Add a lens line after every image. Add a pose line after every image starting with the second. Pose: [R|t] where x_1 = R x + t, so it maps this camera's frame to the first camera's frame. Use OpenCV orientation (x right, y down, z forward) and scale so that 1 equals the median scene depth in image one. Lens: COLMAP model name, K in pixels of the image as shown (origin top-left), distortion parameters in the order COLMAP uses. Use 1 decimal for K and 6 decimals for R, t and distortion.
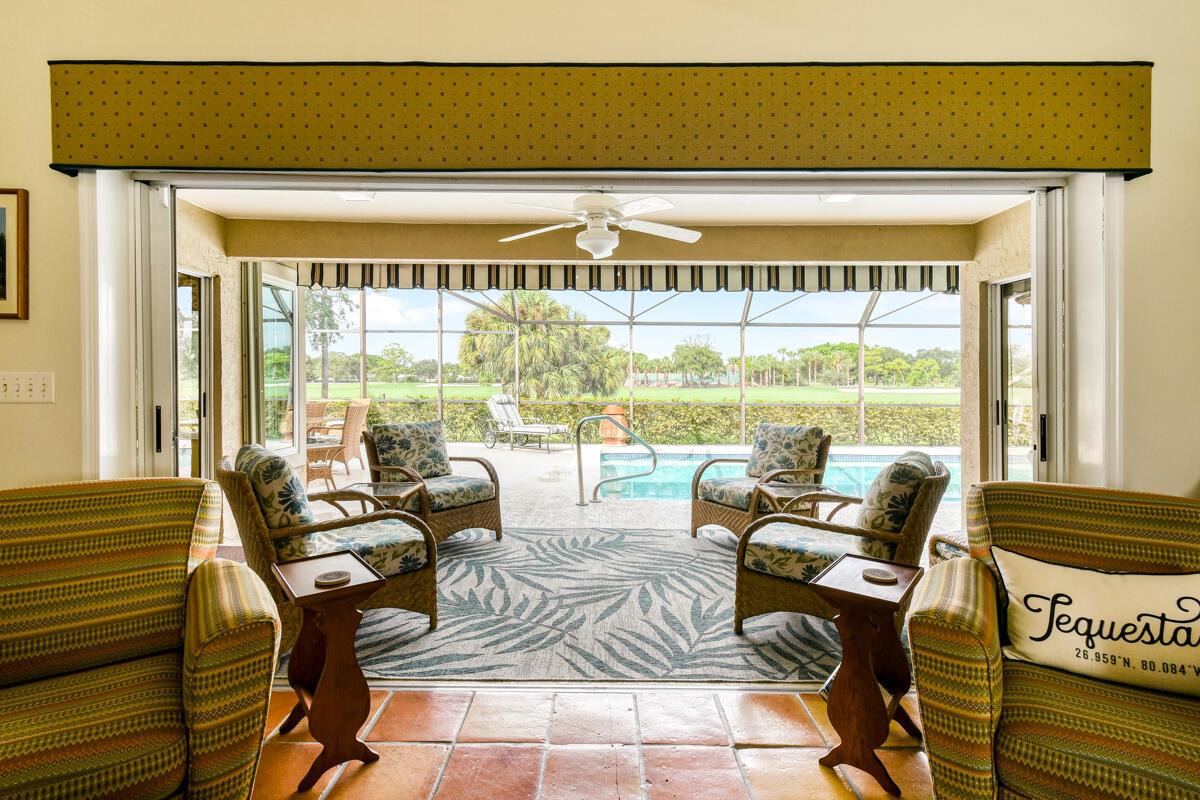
lens RADIAL K [[542.0, 0, 609.6], [0, 542.0, 384.4], [0, 0, 1]] dist [0.006471, -0.002404]
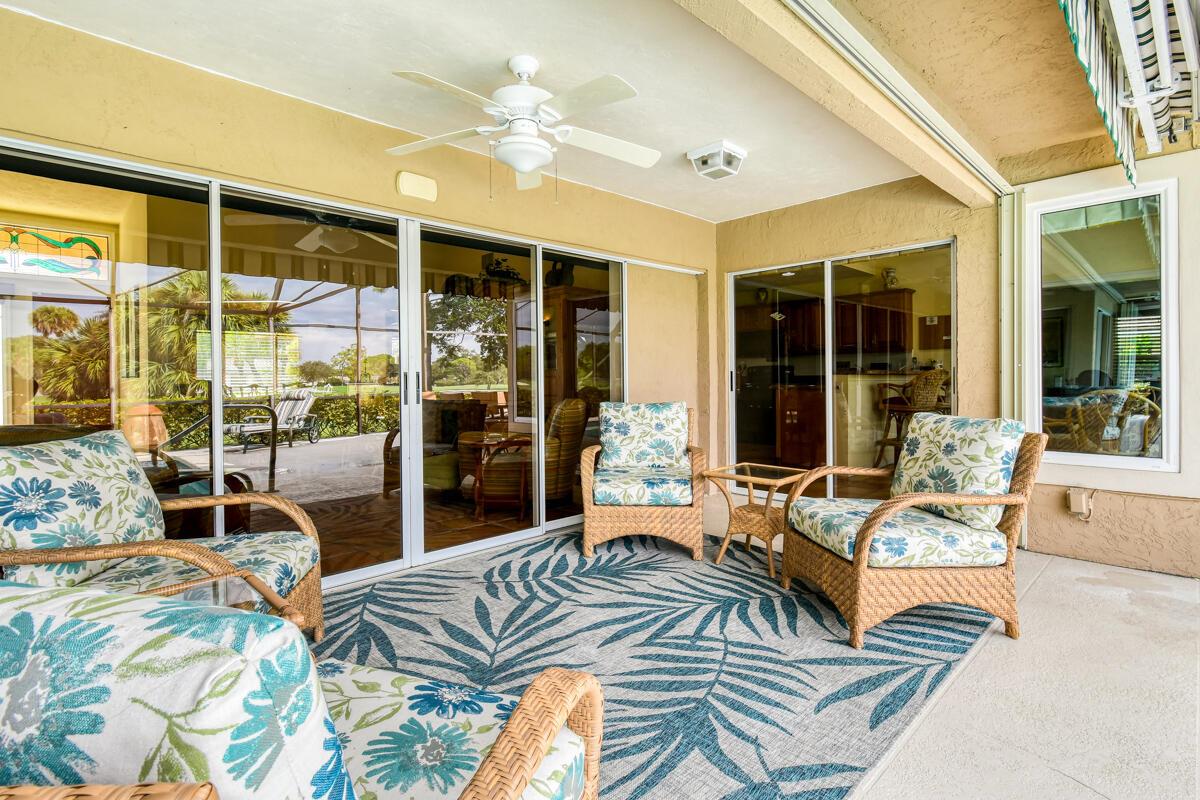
lens RADIAL K [[581.3, 0, 617.0], [0, 581.3, 378.0], [0, 0, 1]] dist [0.014426, -0.001595]
pose [[-0.708577, 0.002742, -0.705628, 0.334911], [0.001791, 0.999996, 0.002087, 0.027636], [0.705631, 0.000215, -0.708580, 1.202079]]
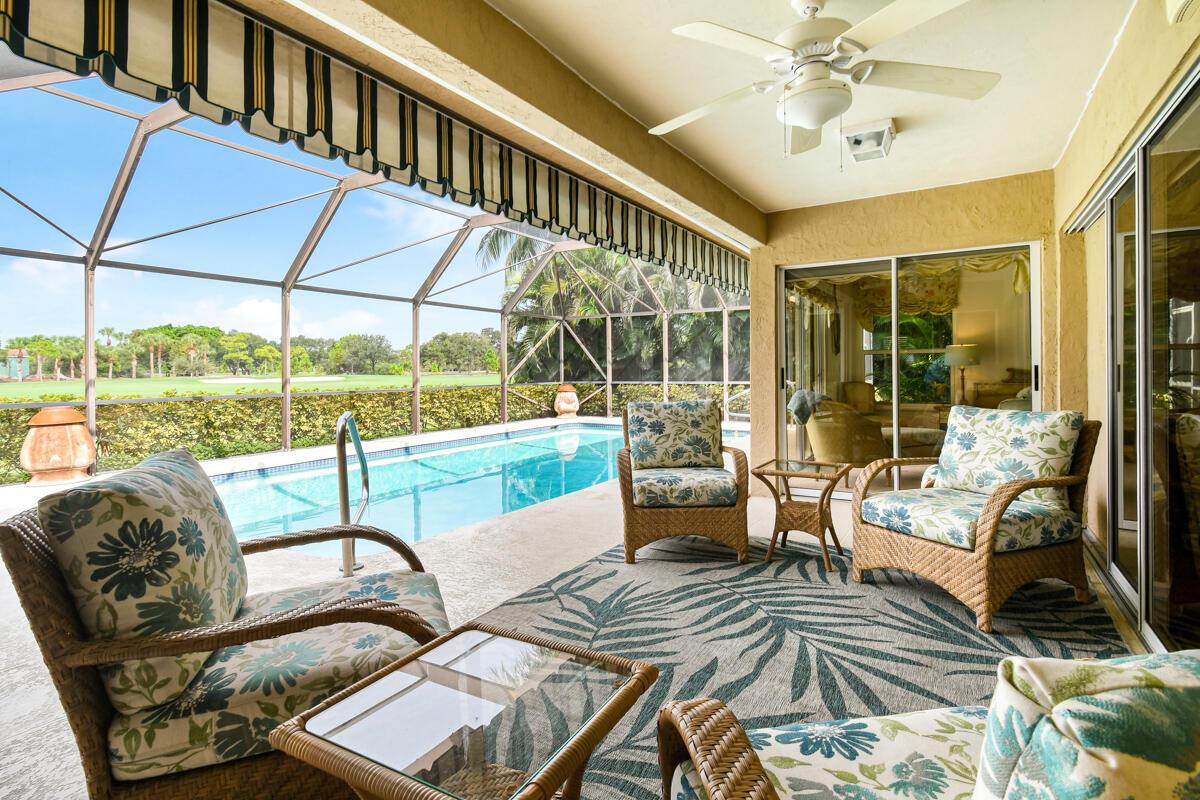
lens RADIAL K [[581.3, 0, 595.3], [0, 581.3, 366.8], [0, 0, 1]] dist [0.014426, -0.001595]
pose [[0.534238, -0.008228, 0.845294, -0.519642], [0.018078, 0.999835, -0.001693, 0.020935], [-0.845141, 0.016186, 0.534298, 0.620150]]
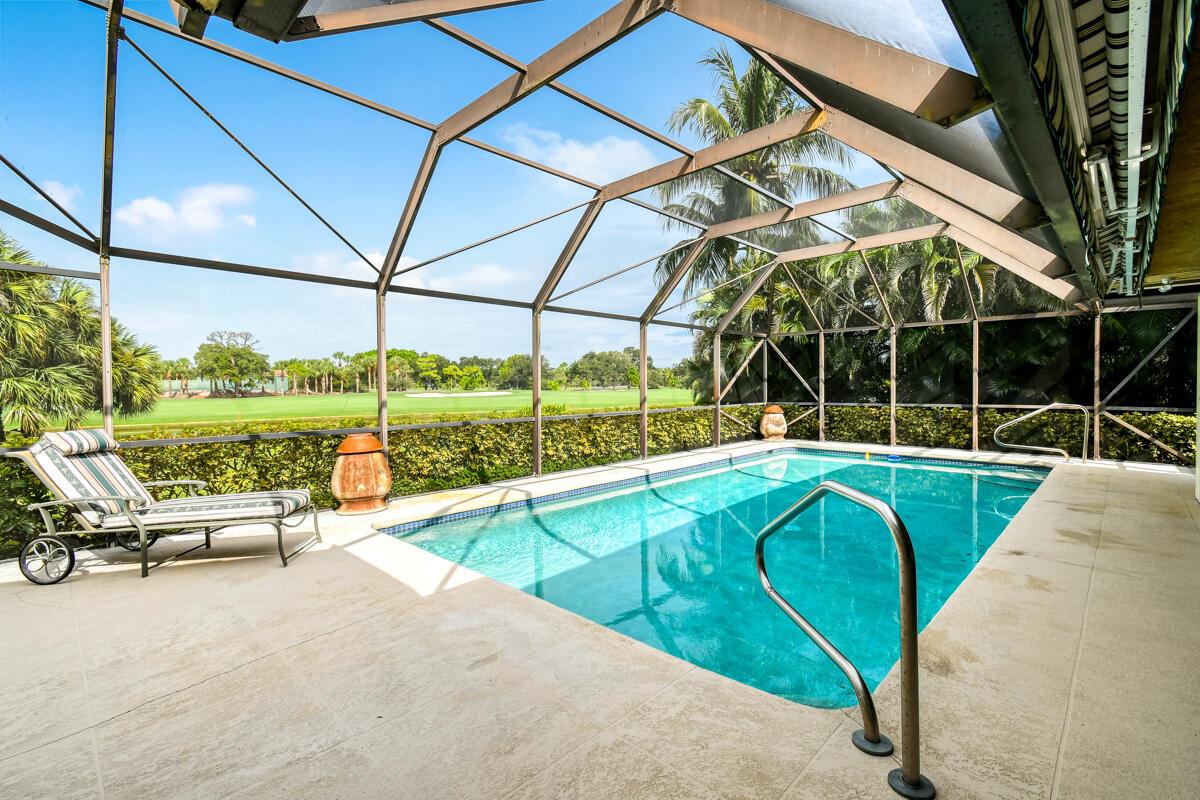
lens RADIAL K [[542.0, 0, 601.2], [0, 542.0, 394.0], [0, 0, 1]] dist [0.006471, -0.002404]
pose [[0.720984, -0.023168, 0.692565, -0.493776], [0.018336, 0.999729, 0.014355, -0.014662], [-0.692710, 0.002349, 0.721213, 1.174241]]
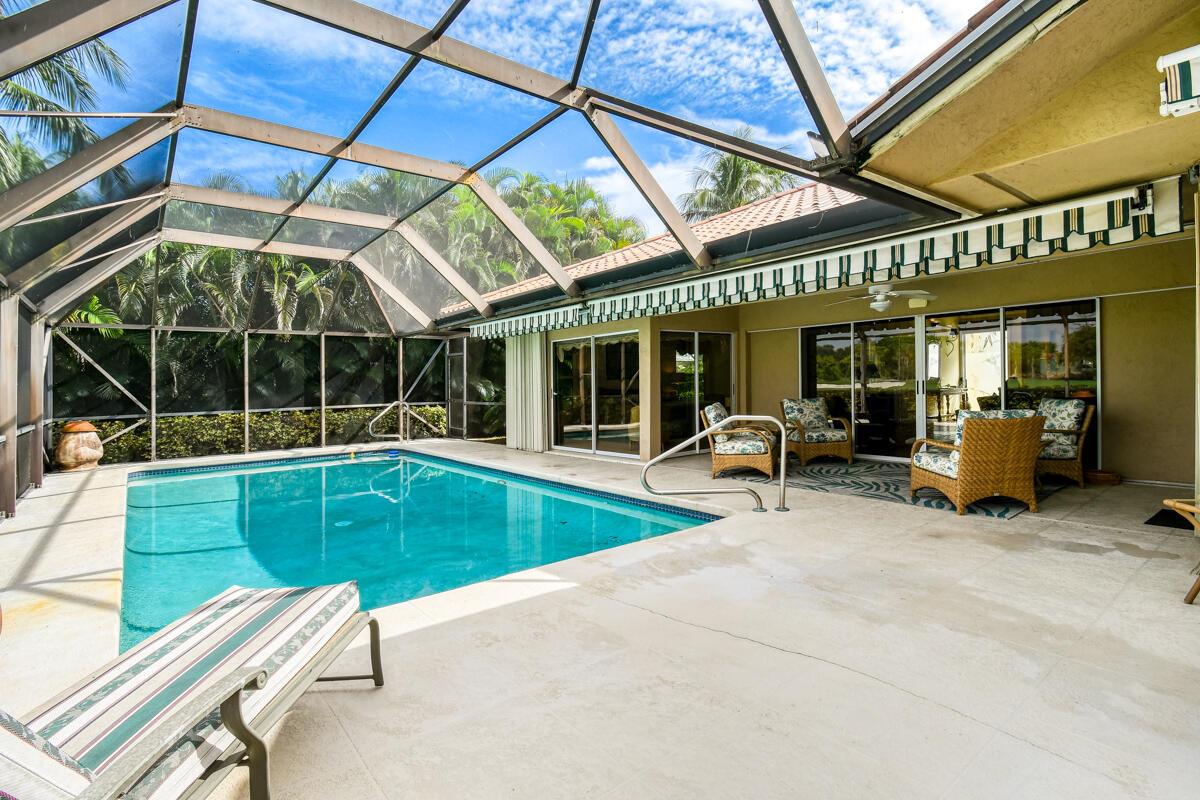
lens RADIAL K [[581.3, 0, 597.1], [0, 581.3, 371.5], [0, 0, 1]] dist [0.014426, -0.001595]
pose [[-0.598563, 0.022964, 0.800747, -0.928266], [0.024147, 0.999652, -0.010619, -0.015753], [-0.800712, 0.012980, -0.598909, 2.687697]]
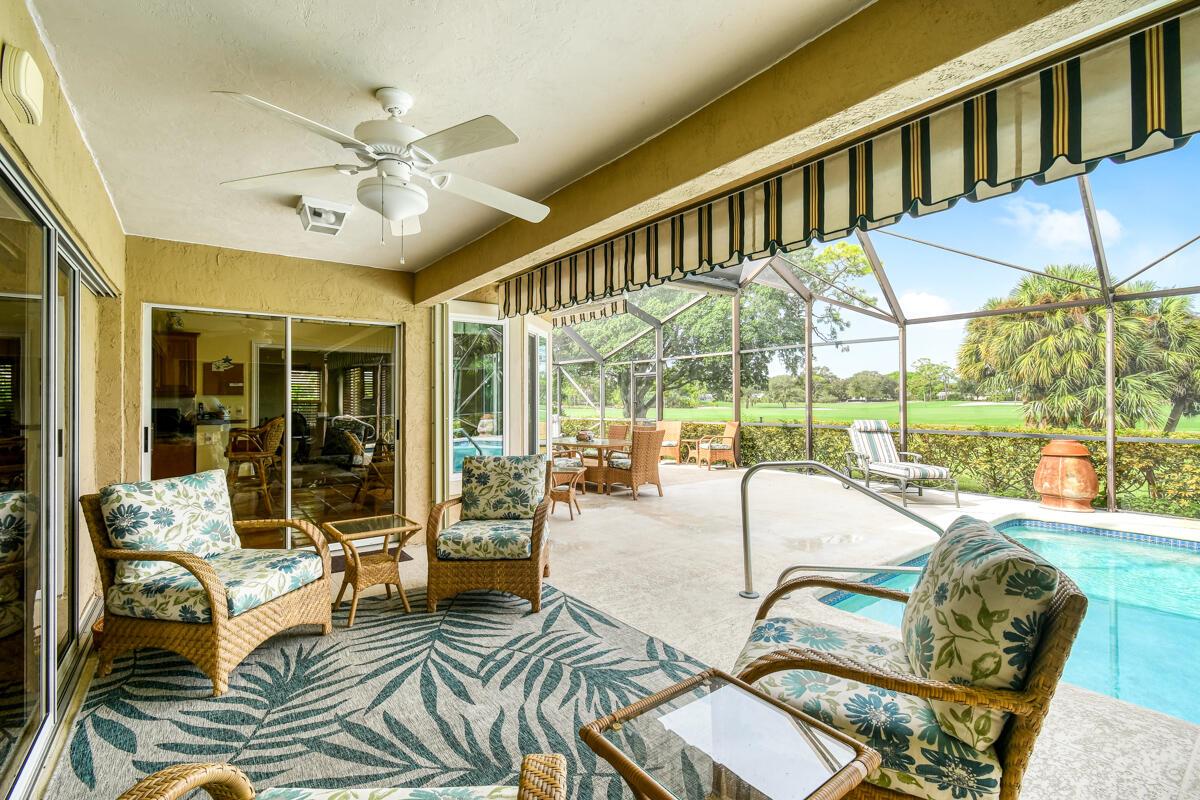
lens RADIAL K [[542.0, 0, 601.4], [0, 542.0, 392.9], [0, 0, 1]] dist [0.006471, -0.002404]
pose [[0.600933, -0.021010, -0.799023, 0.474661], [0.006211, 0.999747, -0.021617, -0.014820], [0.799275, 0.008028, 0.600911, 0.586233]]
